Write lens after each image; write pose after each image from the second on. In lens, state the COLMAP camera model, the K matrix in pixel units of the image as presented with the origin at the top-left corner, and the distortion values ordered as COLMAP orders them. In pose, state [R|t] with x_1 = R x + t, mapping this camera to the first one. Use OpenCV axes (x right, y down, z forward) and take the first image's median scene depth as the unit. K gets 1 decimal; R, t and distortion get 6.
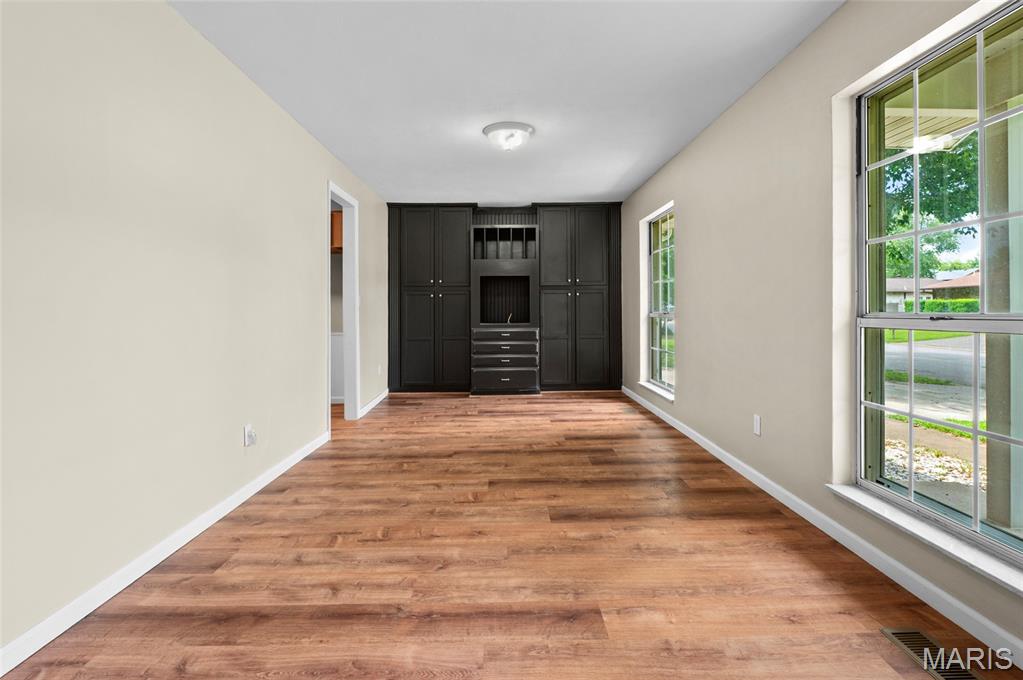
lens RADIAL K [[487.3, 0, 523.2], [0, 487.3, 311.2], [0, 0, 1]] dist [0.009326, -0.001875]
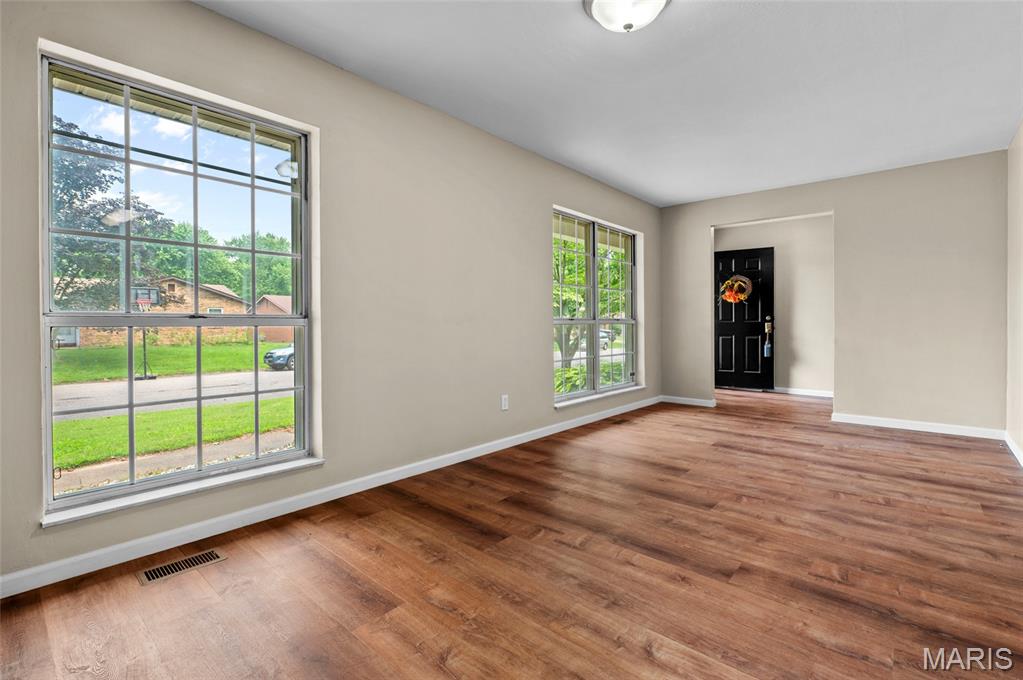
lens RADIAL K [[461.1, 0, 520.2], [0, 461.1, 321.2], [0, 0, 1]] dist [0.007383, -0.002321]
pose [[-0.731874, 0.009659, 0.681371, -0.425244], [0.003657, 0.999941, -0.010247, 0.032290], [-0.681430, -0.005008, -0.731866, 2.041916]]
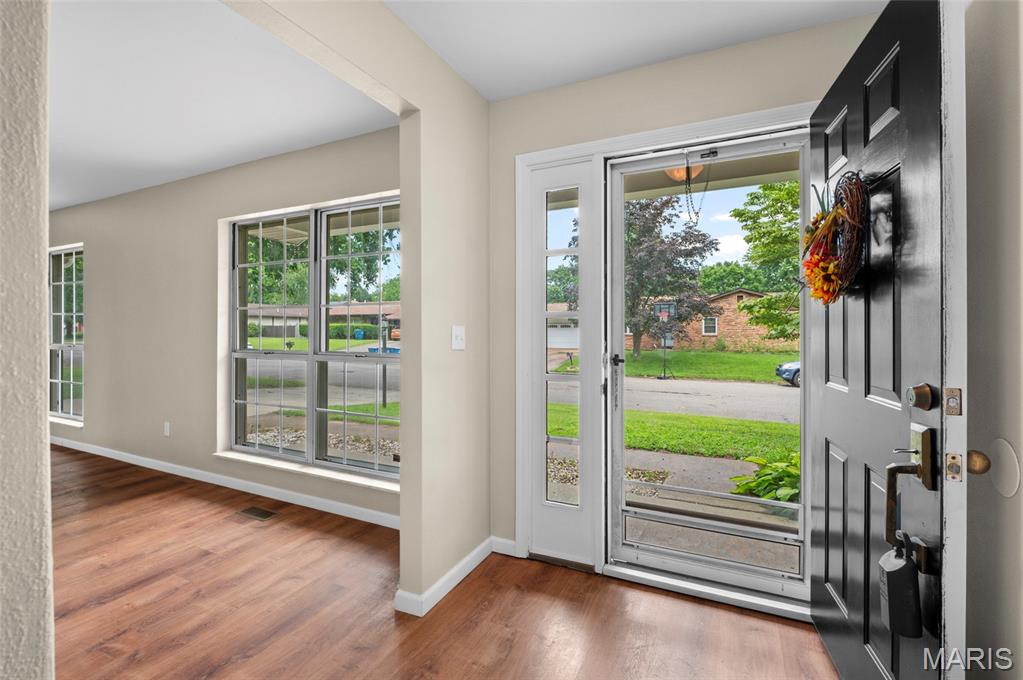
lens RADIAL K [[461.1, 0, 502.3], [0, 461.1, 329.8], [0, 0, 1]] dist [0.007383, -0.002321]
pose [[0.482222, 0.003343, 0.876042, -0.232151], [-0.002000, 0.999994, -0.002715, -0.050850], [-0.876047, -0.000442, 0.482226, -0.502790]]
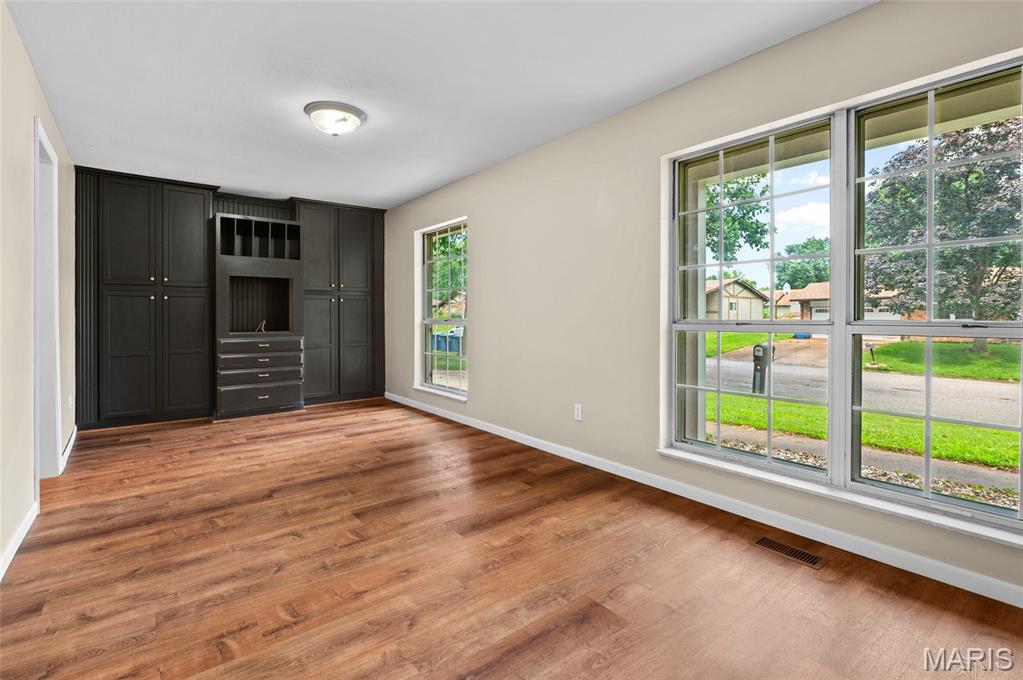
lens RADIAL K [[461.1, 0, 499.0], [0, 461.1, 321.9], [0, 0, 1]] dist [0.007383, -0.002321]
pose [[0.812435, -0.003705, 0.583040, -0.378981], [-0.001300, 0.999966, 0.008165, -0.000544], [-0.583050, -0.007392, 0.812403, 0.202643]]
